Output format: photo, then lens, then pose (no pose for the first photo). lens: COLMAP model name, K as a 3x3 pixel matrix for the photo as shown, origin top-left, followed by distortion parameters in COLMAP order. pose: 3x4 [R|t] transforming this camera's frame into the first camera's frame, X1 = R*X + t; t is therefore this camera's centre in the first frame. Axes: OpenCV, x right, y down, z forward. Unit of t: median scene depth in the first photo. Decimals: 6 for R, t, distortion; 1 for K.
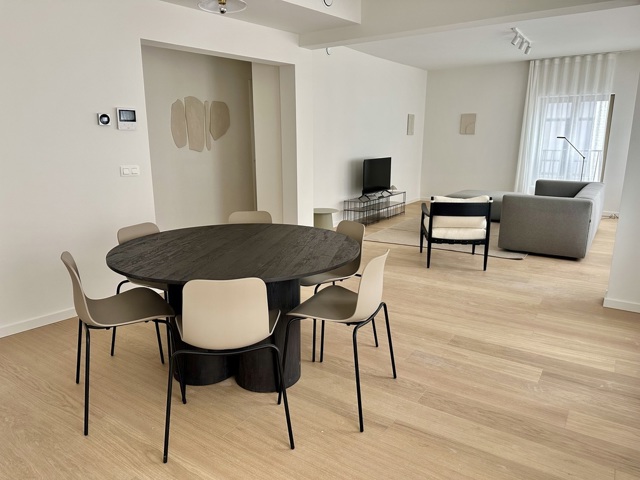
lens RADIAL K [[468.4, 0, 316.2], [0, 468.4, 246.6], [0, 0, 1]] dist [0.057343, -0.062132]
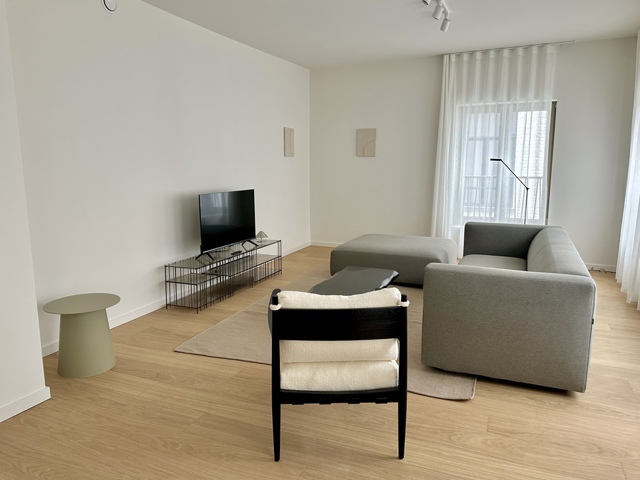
lens RADIAL K [[468.4, 0, 324.2], [0, 468.4, 239.3], [0, 0, 1]] dist [0.057343, -0.062132]
pose [[0.981211, -0.031106, 0.190413, 0.134332], [0.043142, 0.997302, -0.059396, -0.082141], [-0.188052, 0.066495, 0.979906, 0.364509]]
